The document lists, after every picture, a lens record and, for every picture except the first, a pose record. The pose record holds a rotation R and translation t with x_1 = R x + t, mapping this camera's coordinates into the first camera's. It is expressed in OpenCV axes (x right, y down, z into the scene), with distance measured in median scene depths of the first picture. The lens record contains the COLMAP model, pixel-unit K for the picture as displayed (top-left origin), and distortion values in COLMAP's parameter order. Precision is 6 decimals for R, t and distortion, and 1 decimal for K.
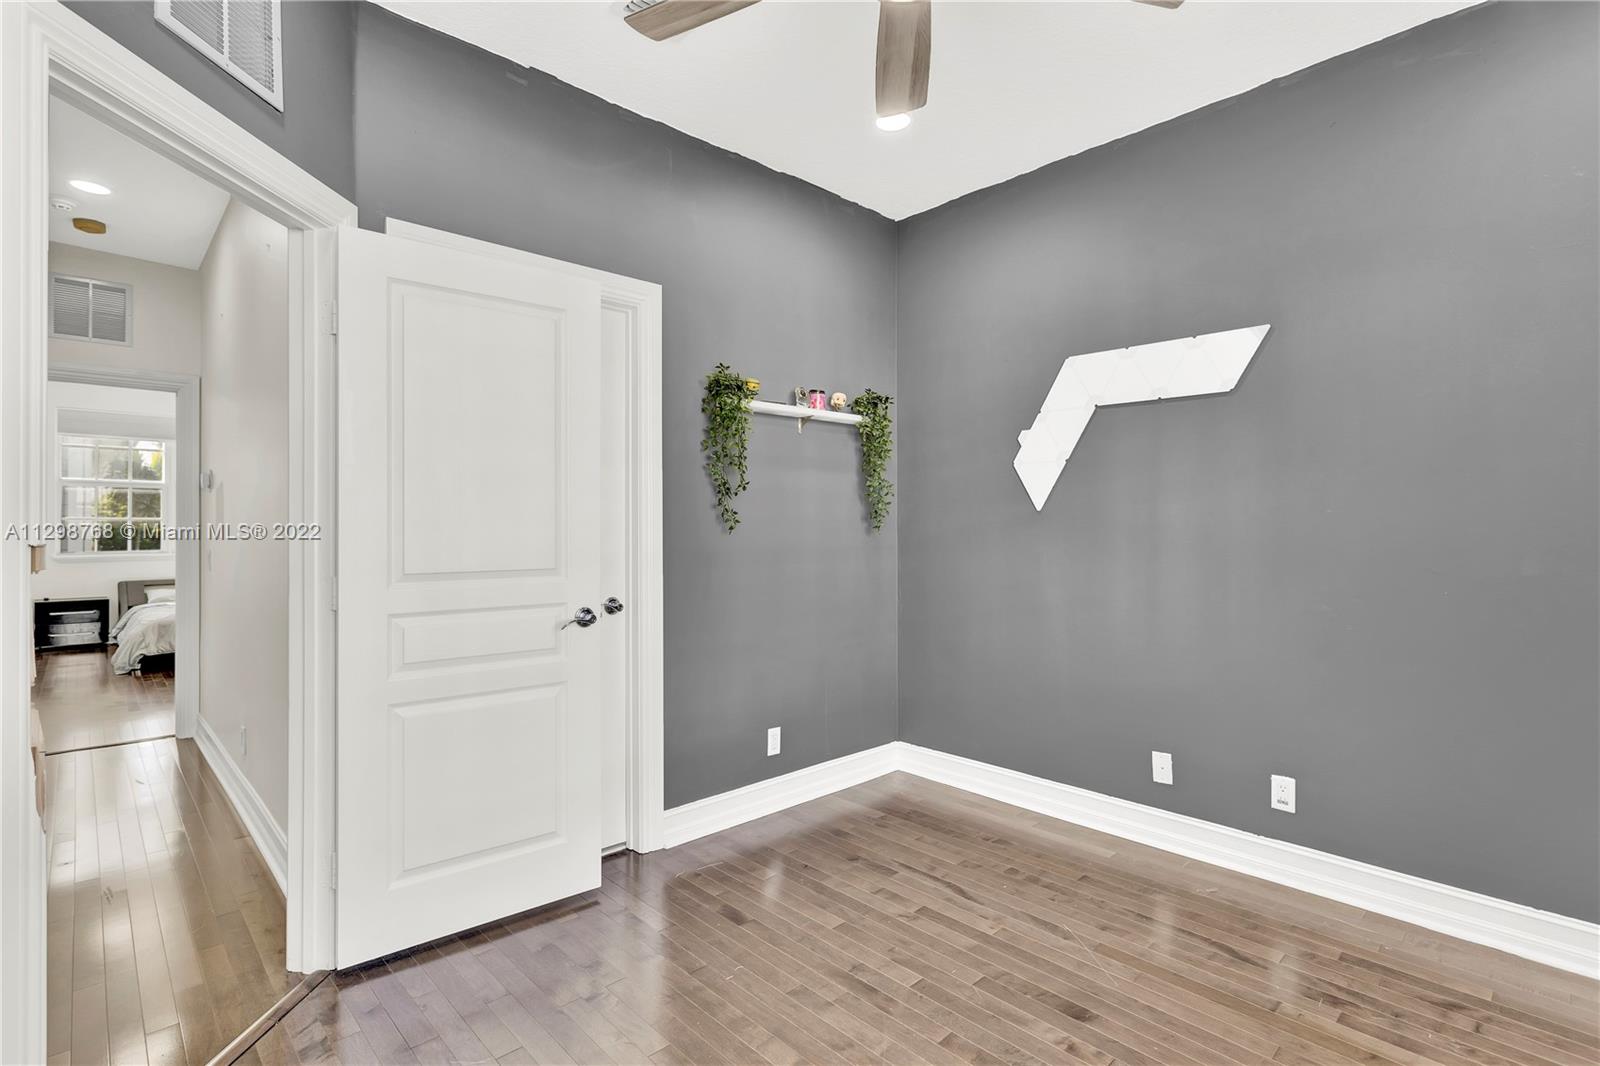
lens RADIAL K [[763.2, 0, 774.9], [0, 763.2, 526.8], [0, 0, 1]] dist [0.001039, 0.001086]
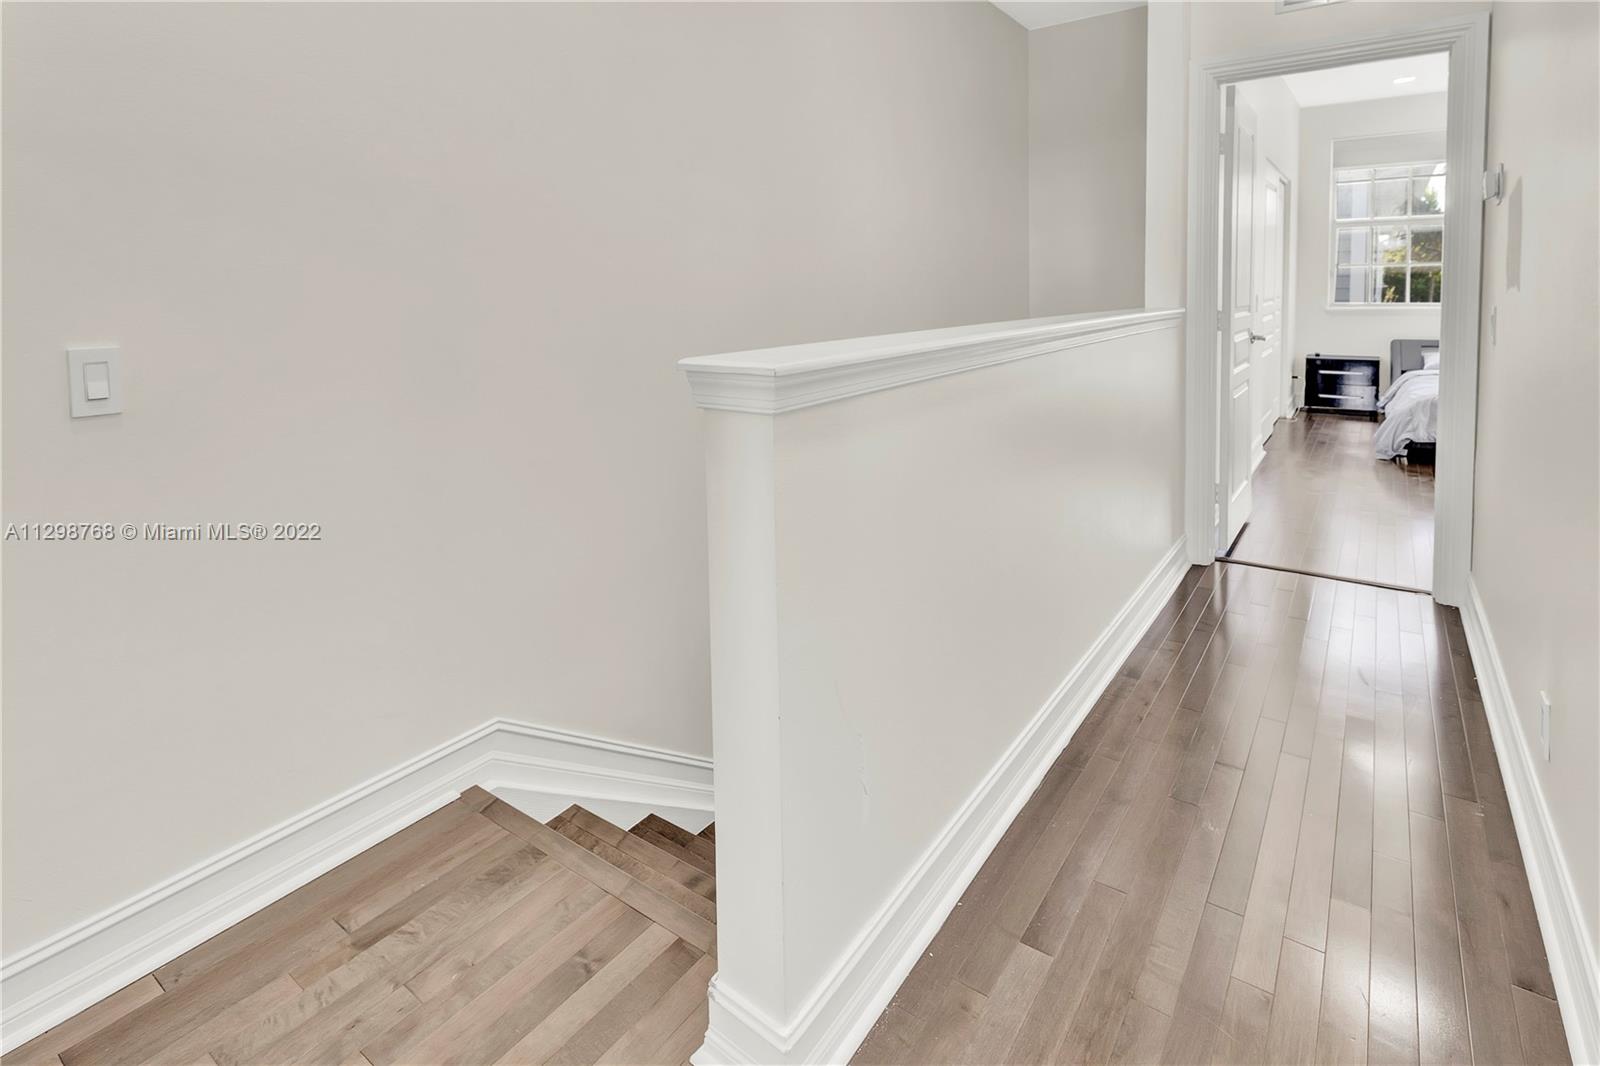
lens RADIAL K [[820.3, 0, 801.0], [0, 820.3, 334.8], [0, 0, 1]] dist [-0.001147, -0.000064]
pose [[0.214184, 0.054414, -0.975276, -0.163010], [0.016065, 0.998116, 0.059217, 0.004226], [0.976661, -0.028351, 0.212907, 0.233915]]
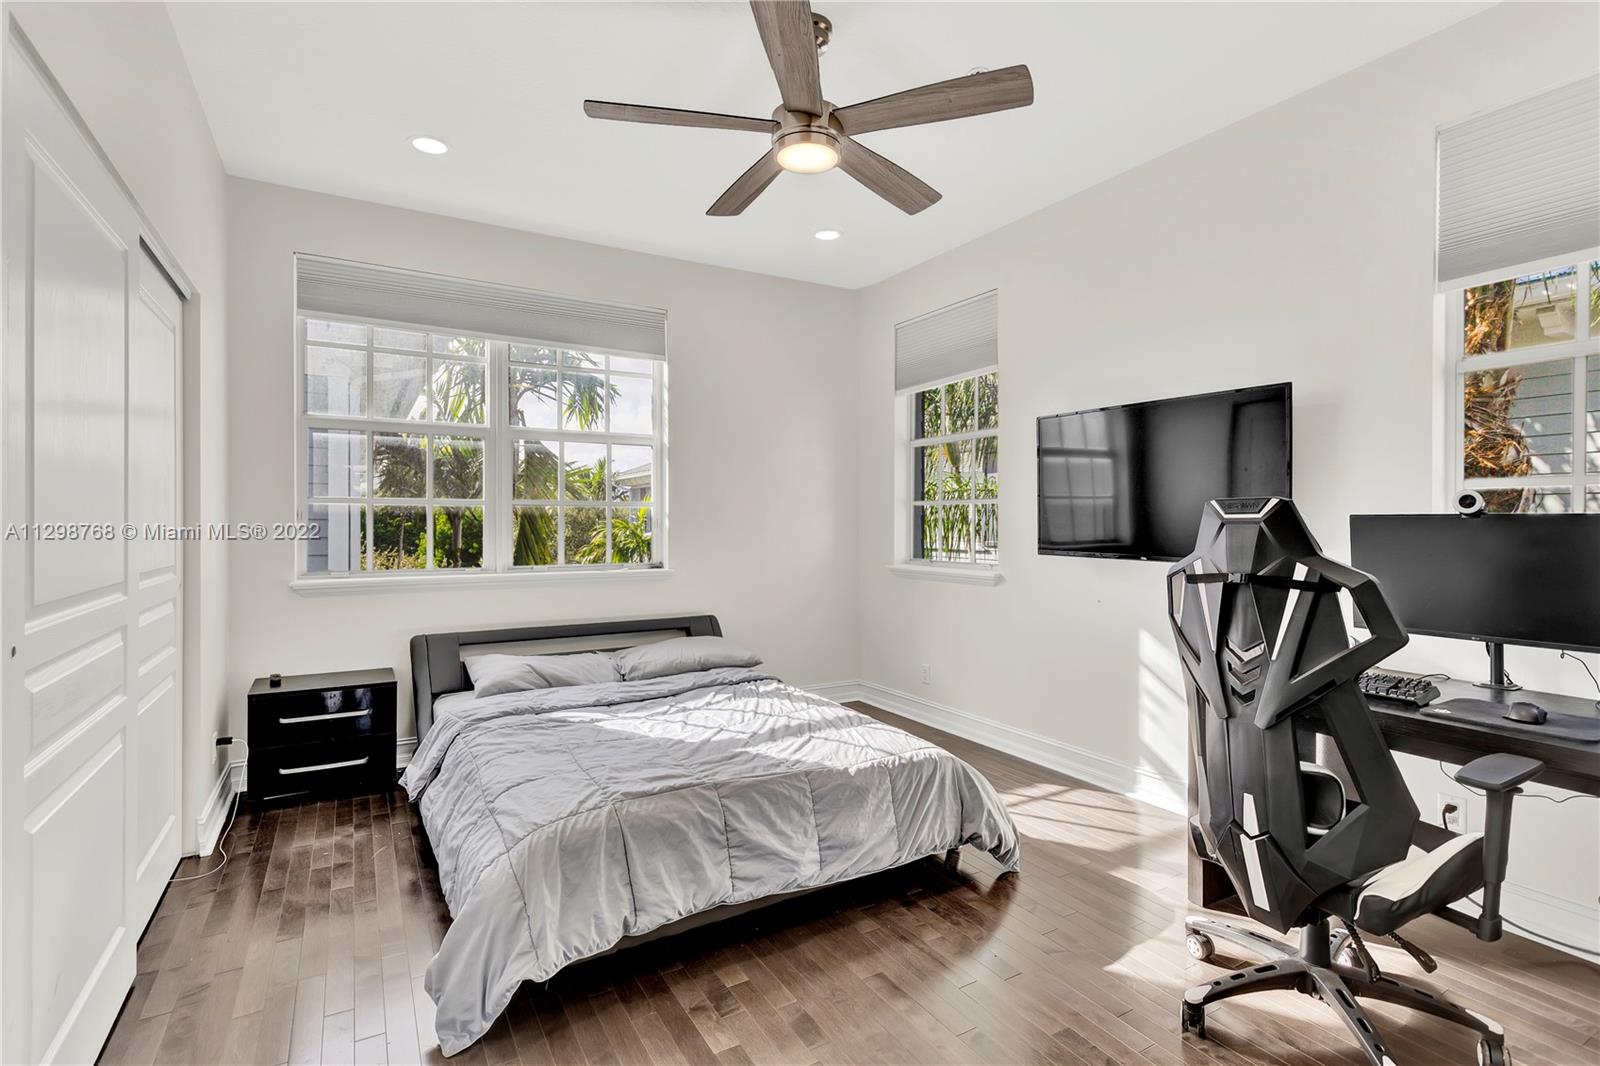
lens RADIAL K [[760.2, 0, 791.0], [0, 760.2, 524.4], [0, 0, 1]] dist [0.002757, 0.001177]
pose [[0.978614, 0.003507, -0.205677, -0.695073], [-0.002647, 0.999987, 0.004457, 0.002268], [0.205690, -0.003817, 0.978610, 0.768346]]
